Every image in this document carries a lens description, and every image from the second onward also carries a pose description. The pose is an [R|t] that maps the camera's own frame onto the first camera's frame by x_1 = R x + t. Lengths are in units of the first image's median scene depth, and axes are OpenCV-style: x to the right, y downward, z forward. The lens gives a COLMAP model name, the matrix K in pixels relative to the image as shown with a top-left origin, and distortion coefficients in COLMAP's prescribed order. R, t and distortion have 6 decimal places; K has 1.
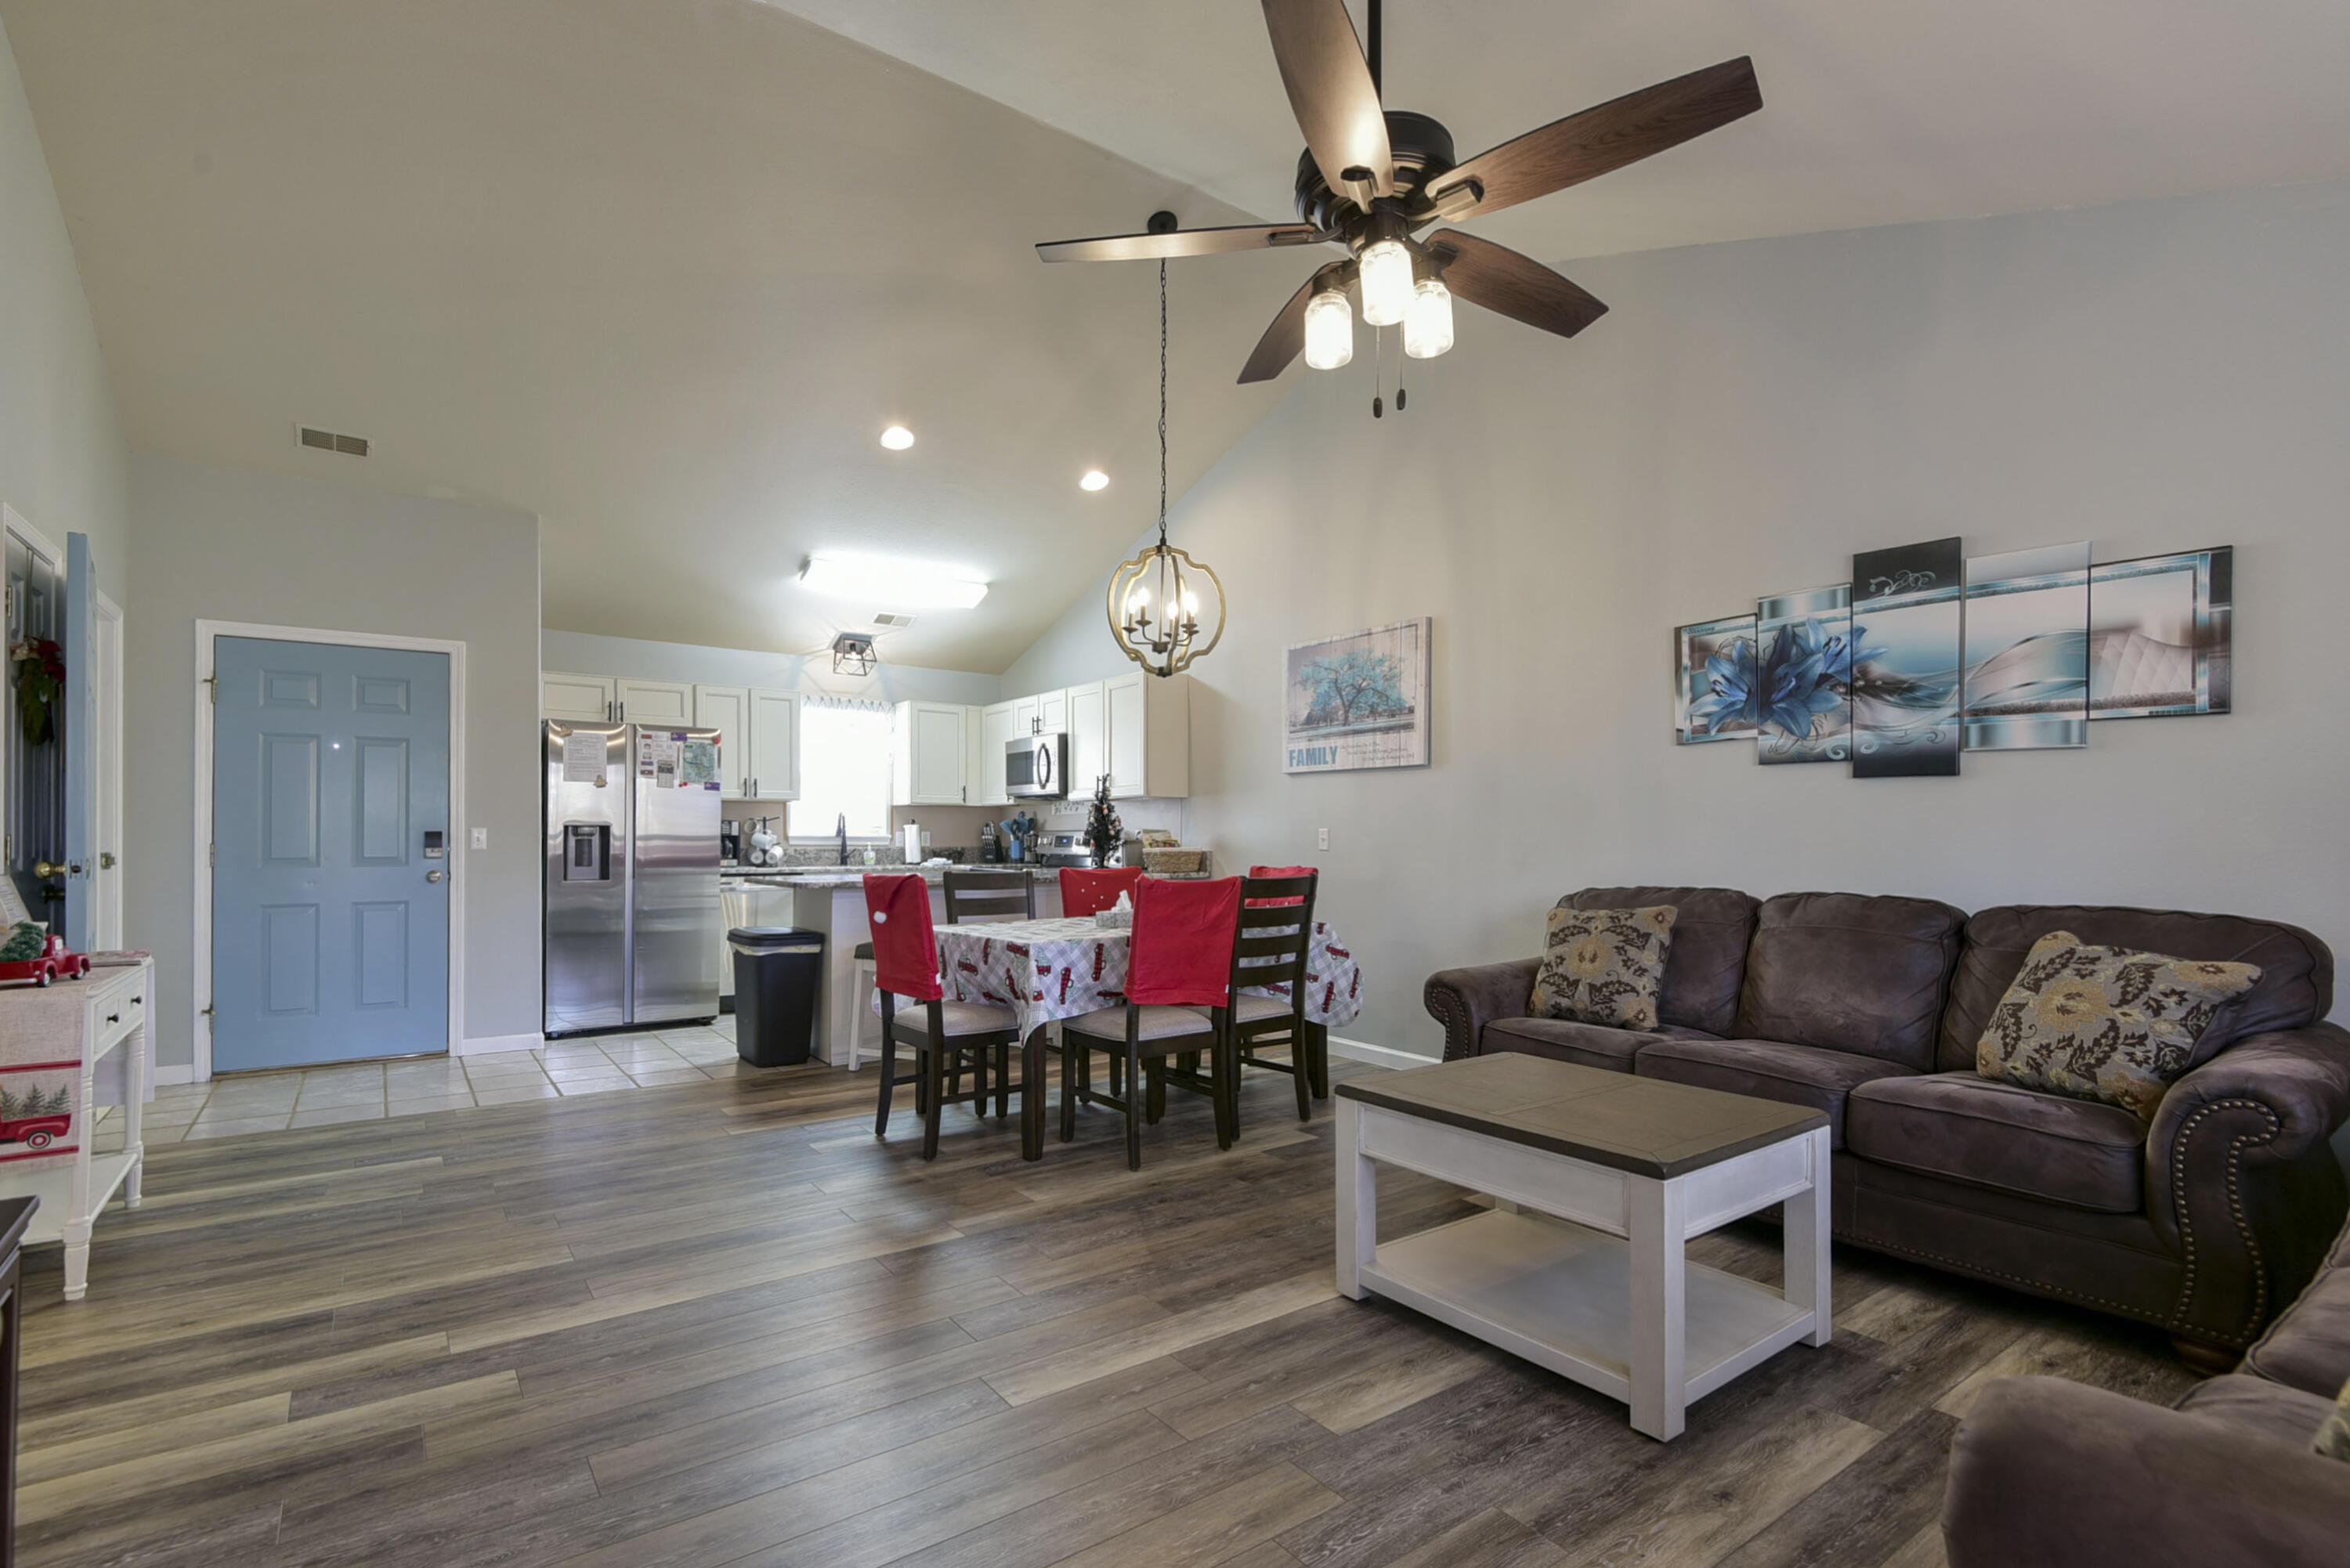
lens RADIAL K [[1118.4, 0, 1175.4], [0, 1118.4, 830.4], [0, 0, 1]] dist [0.029924, -0.015454]
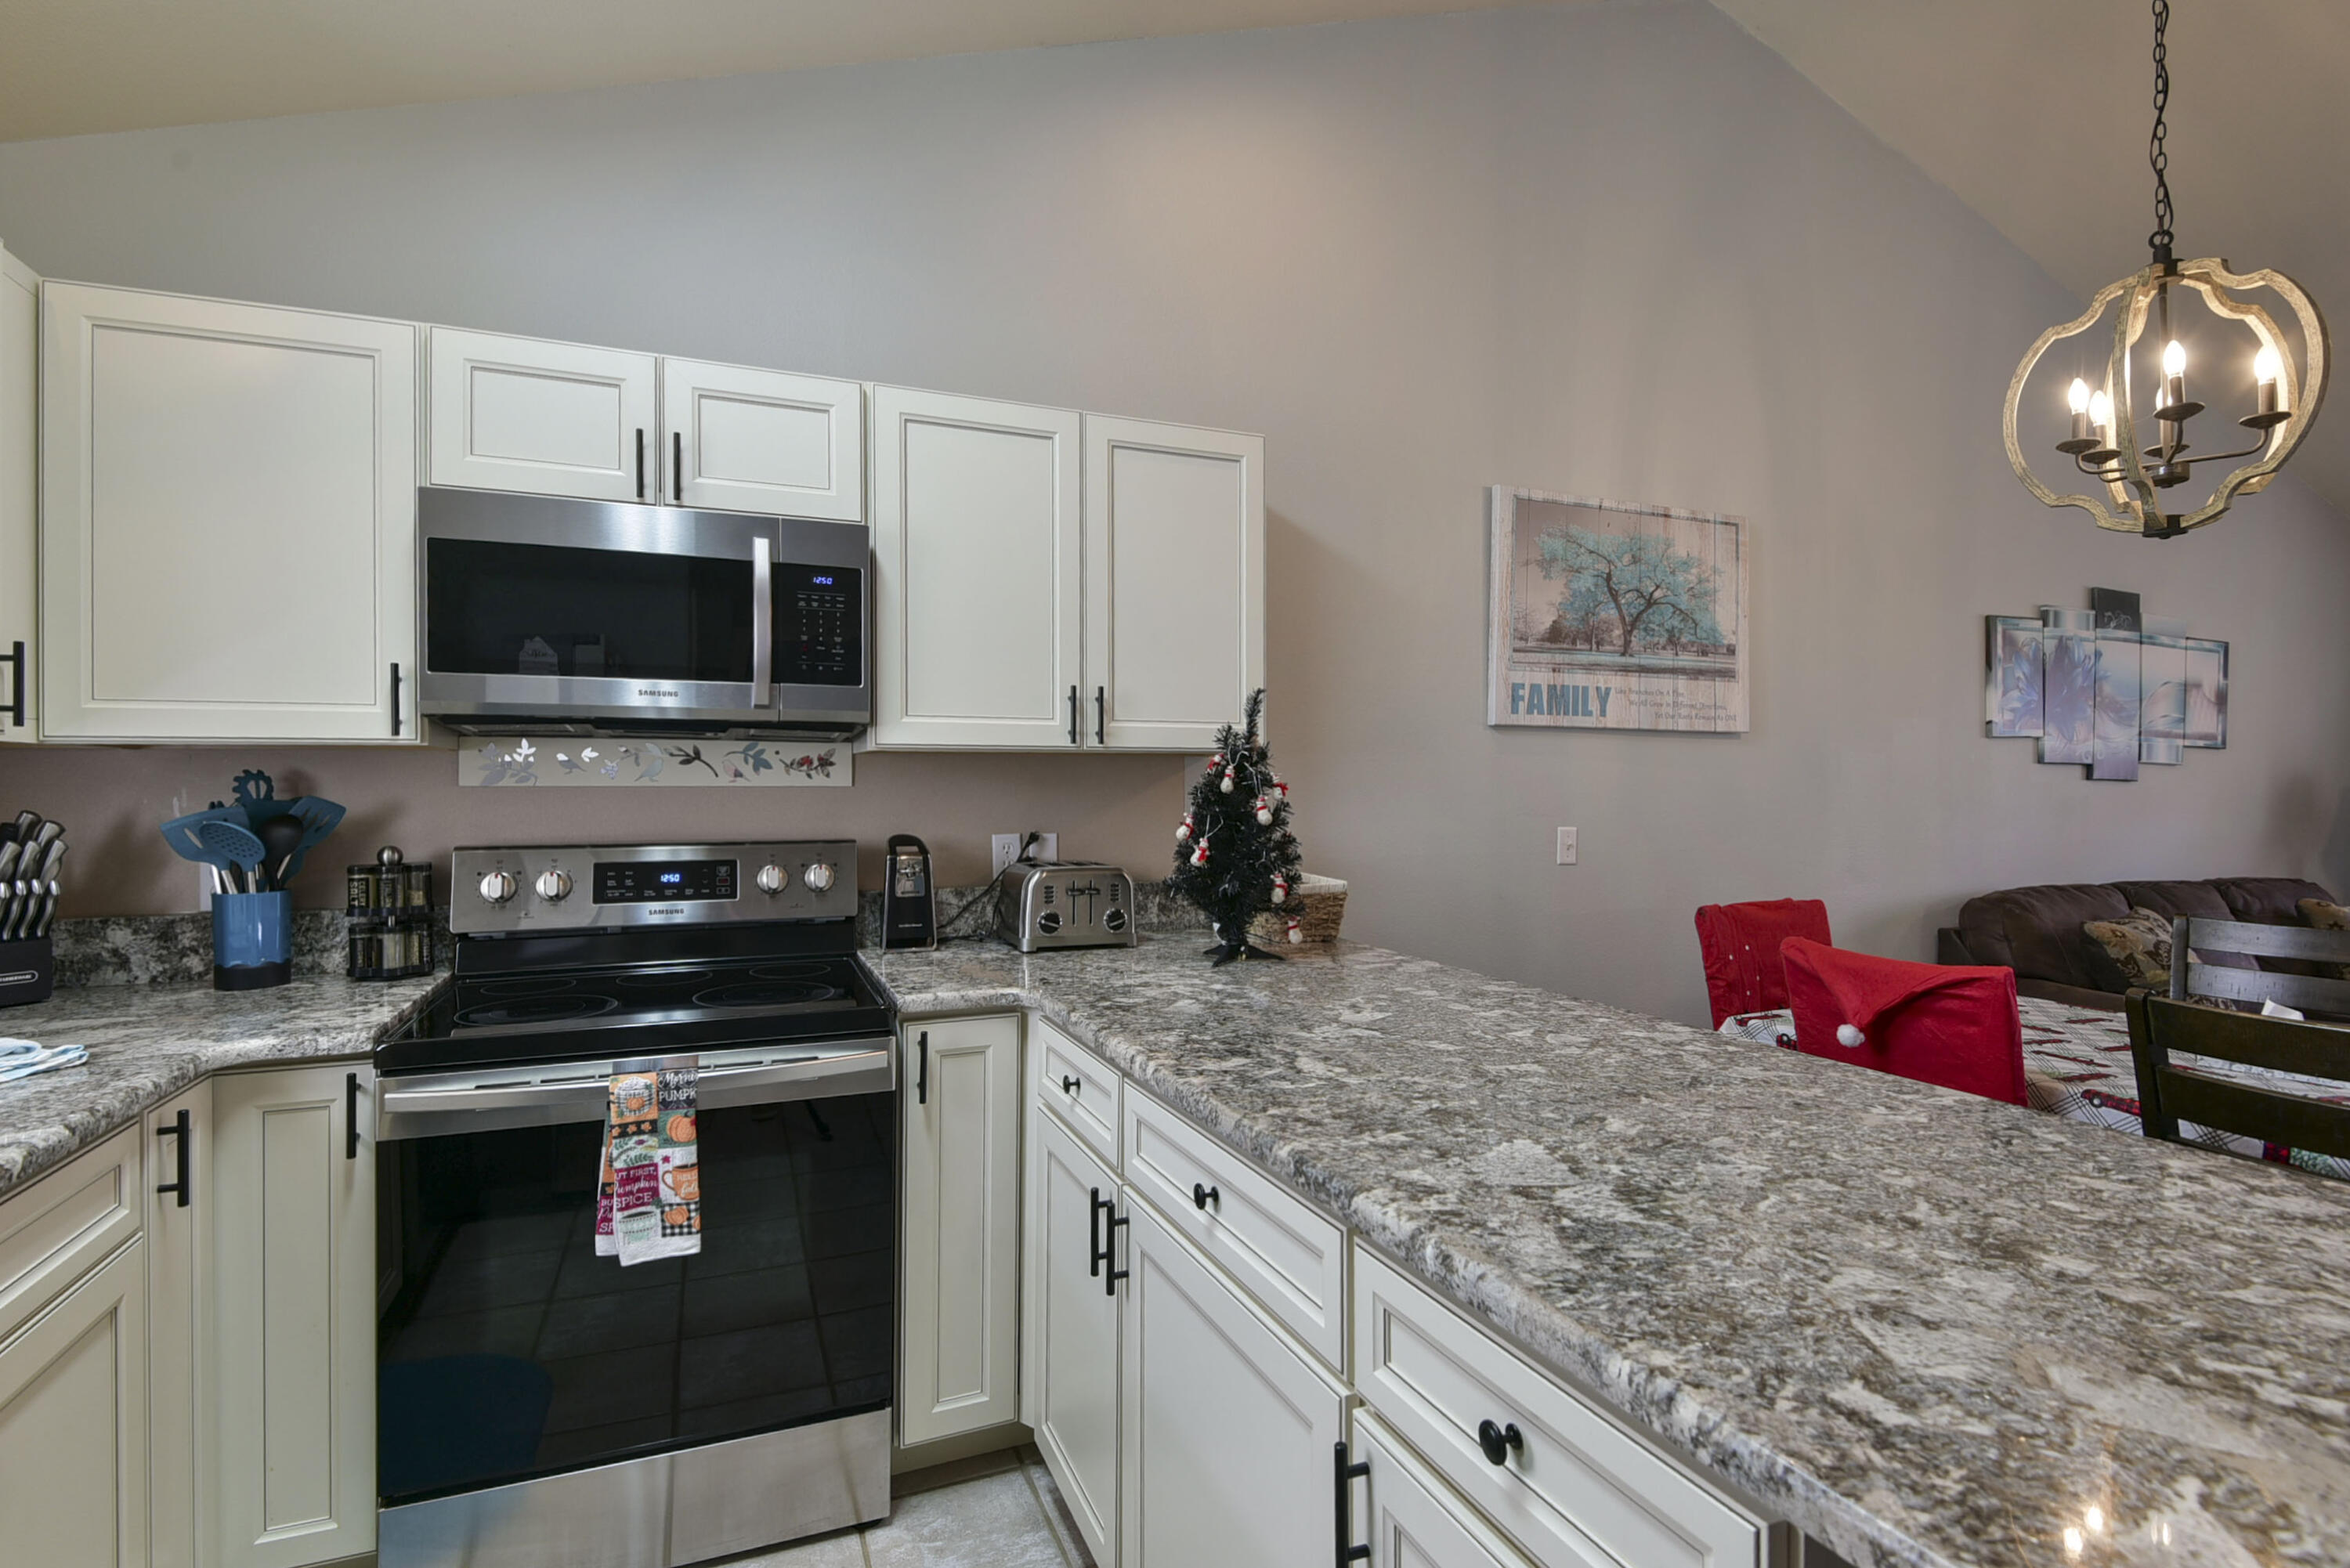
lens RADIAL K [[1107.6, 0, 1175.0], [0, 1107.6, 784.0], [0, 0, 1]] dist [0.024683, -0.014877]
pose [[0.224955, 0.000143, 0.974369, -0.467488], [-0.009190, 0.999956, 0.001975, -0.023041], [-0.974326, -0.009398, 0.224946, 1.065745]]
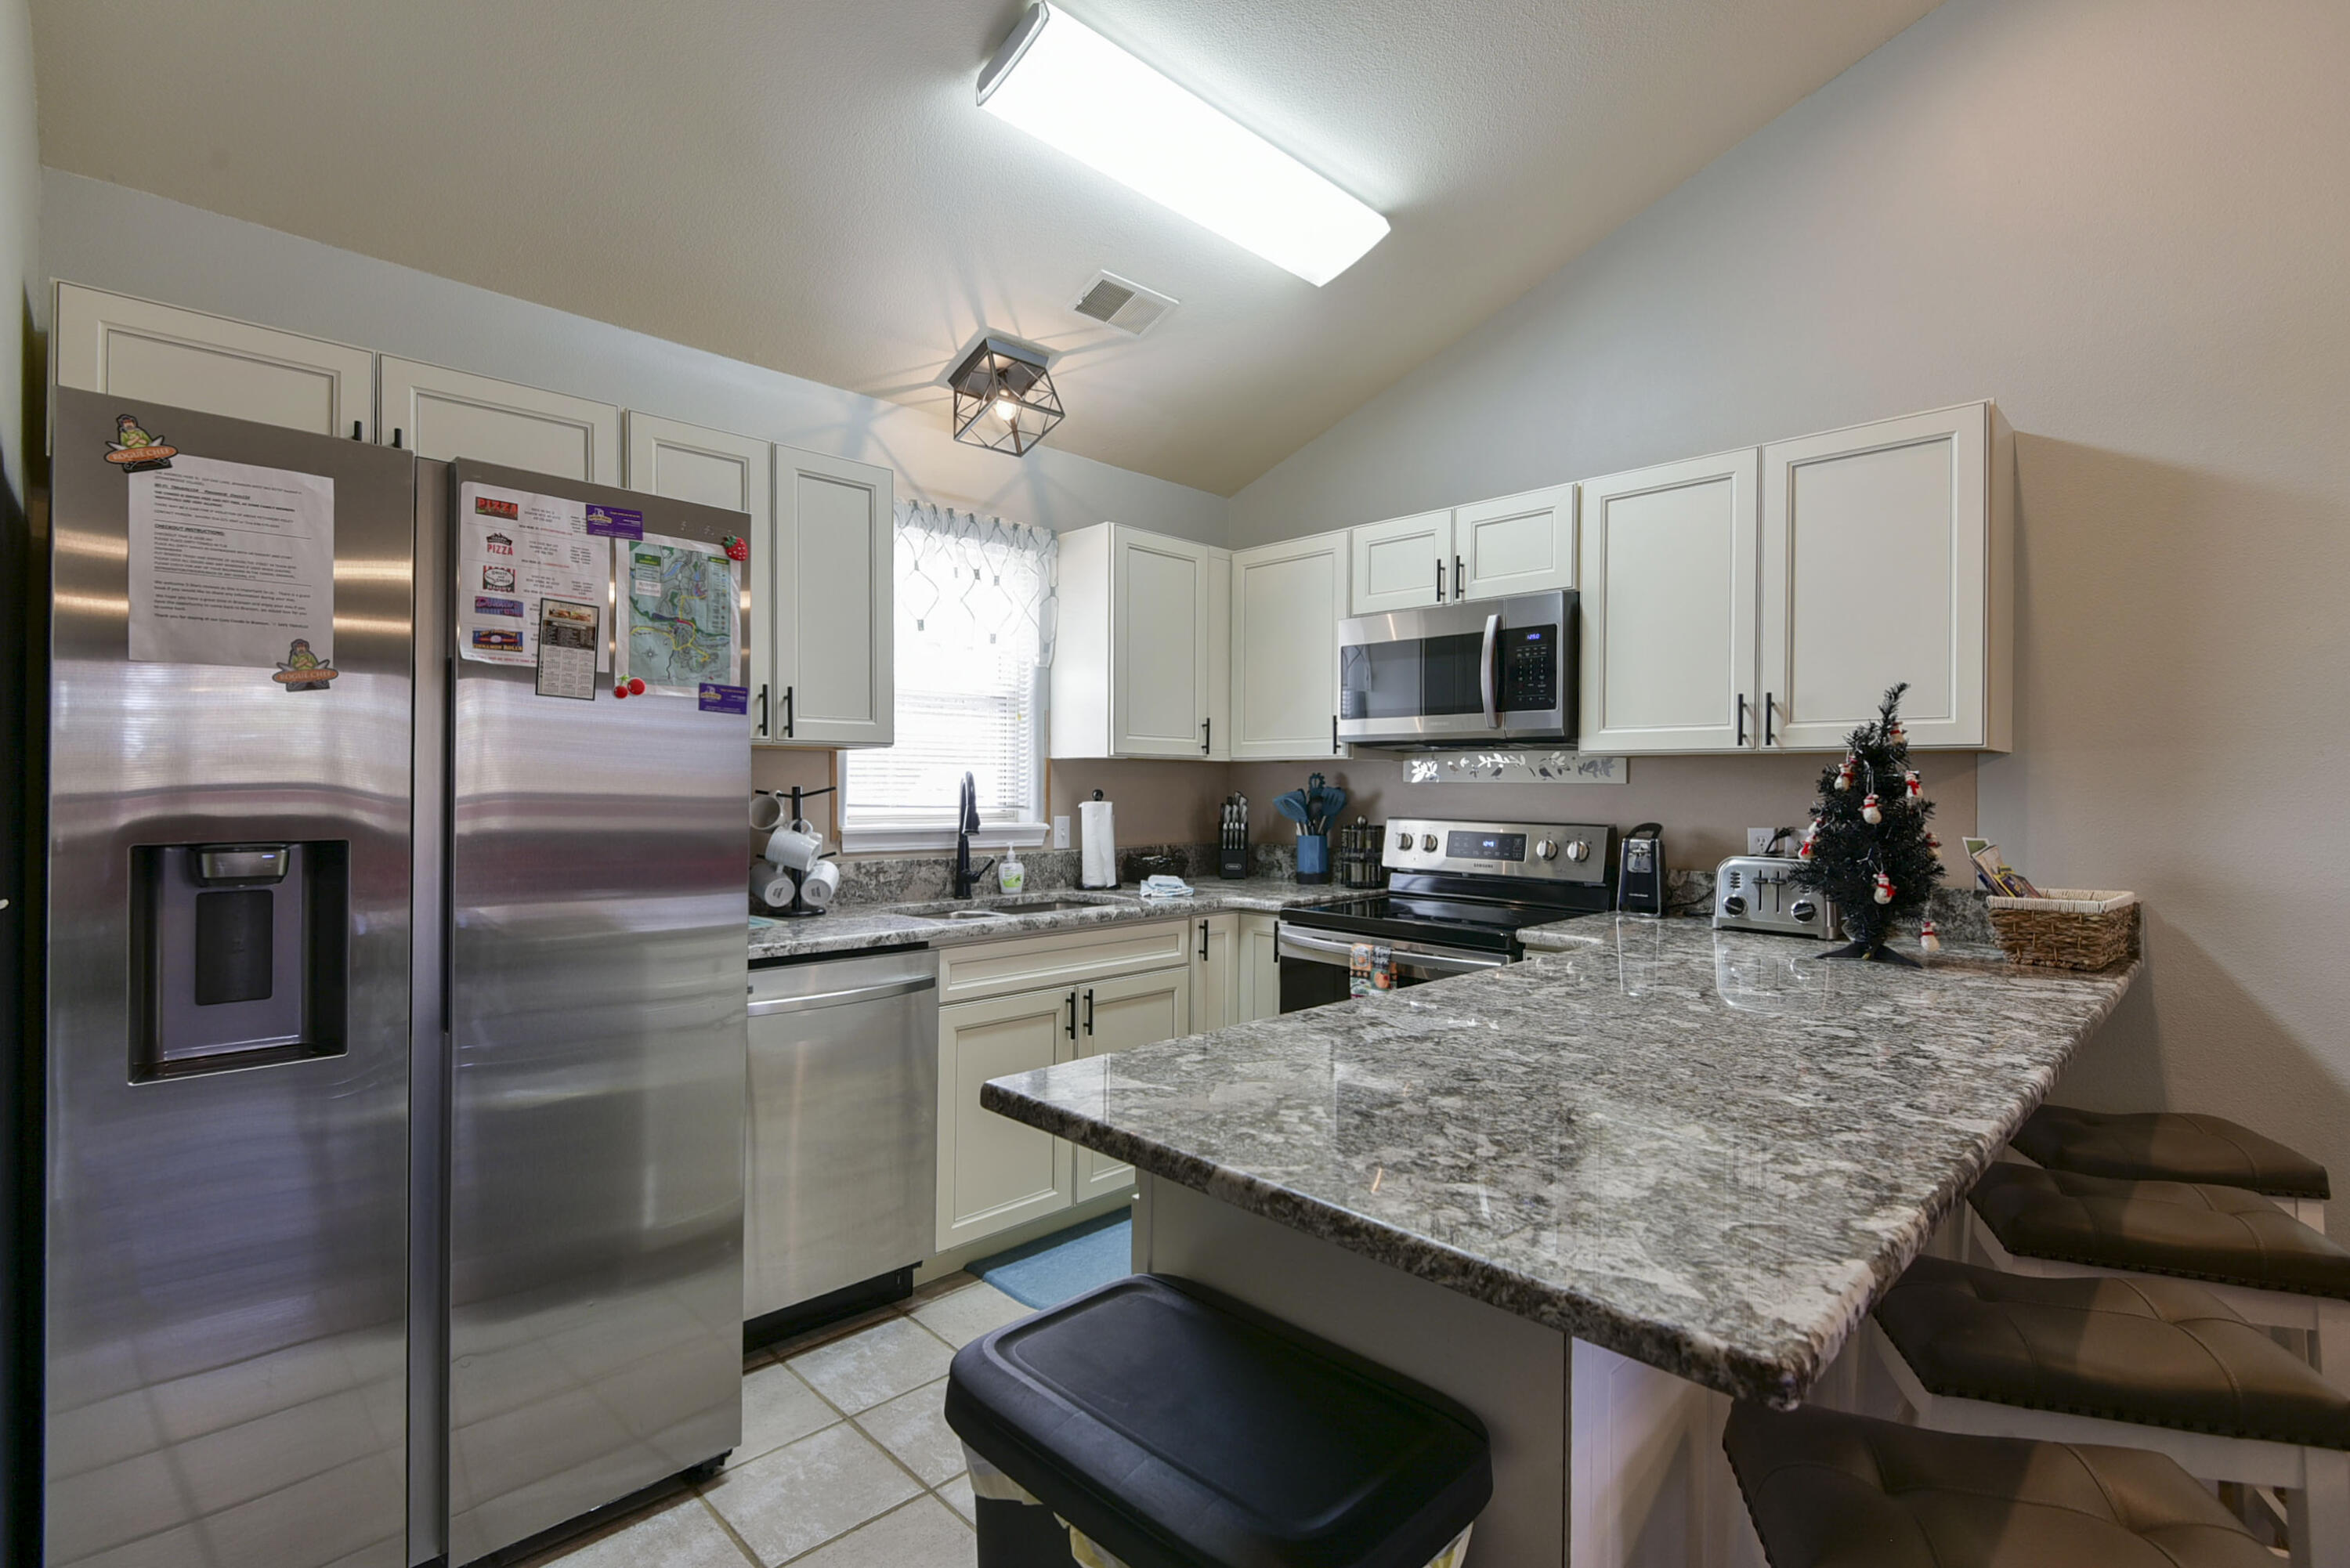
lens RADIAL K [[1107.6, 0, 1175.0], [0, 1107.6, 784.0], [0, 0, 1]] dist [0.024683, -0.014877]
pose [[0.987549, 0.010028, 0.156993, -0.374246], [-0.011616, 0.999890, 0.009199, -0.022442], [-0.156884, -0.010909, 0.987557, 0.755341]]
